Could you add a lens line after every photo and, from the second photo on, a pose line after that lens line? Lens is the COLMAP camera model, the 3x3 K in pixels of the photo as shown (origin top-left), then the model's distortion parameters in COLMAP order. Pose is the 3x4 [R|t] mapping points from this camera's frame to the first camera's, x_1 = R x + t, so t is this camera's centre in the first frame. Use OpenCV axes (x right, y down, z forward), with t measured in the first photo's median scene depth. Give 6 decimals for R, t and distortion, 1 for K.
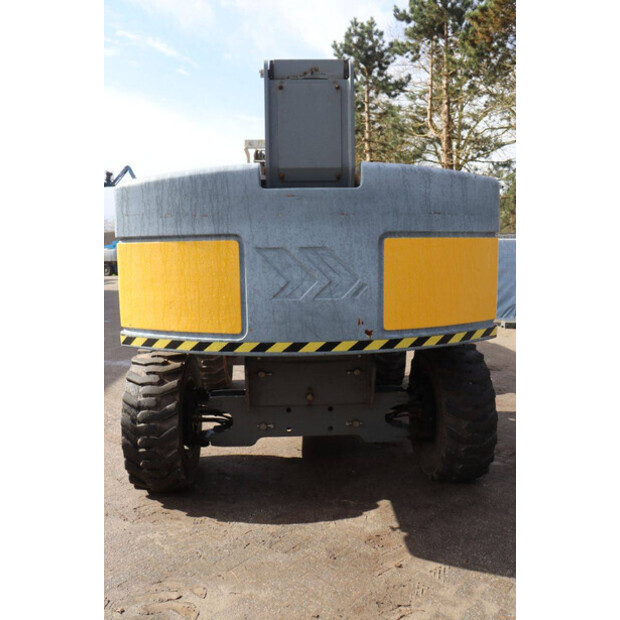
lens RADIAL K [[510.4, 0, 310.0], [0, 510.4, 310.0], [0, 0, 1]] dist [-0.156824, 0.008680]
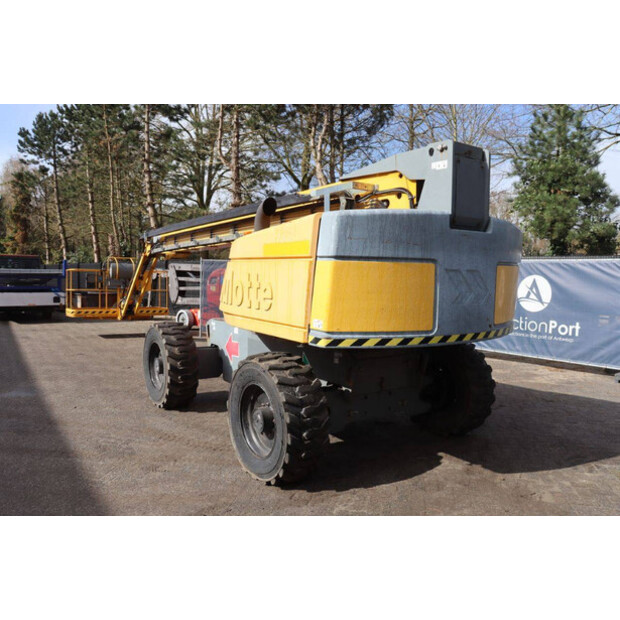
lens RADIAL K [[510.4, 0, 310.0], [0, 510.4, 310.0], [0, 0, 1]] dist [-0.156824, 0.008680]
pose [[0.847979, -0.017224, 0.529750, -1.135544], [0.038968, 0.998793, -0.029904, 0.019378], [-0.528596, 0.046001, 0.847626, 0.000172]]
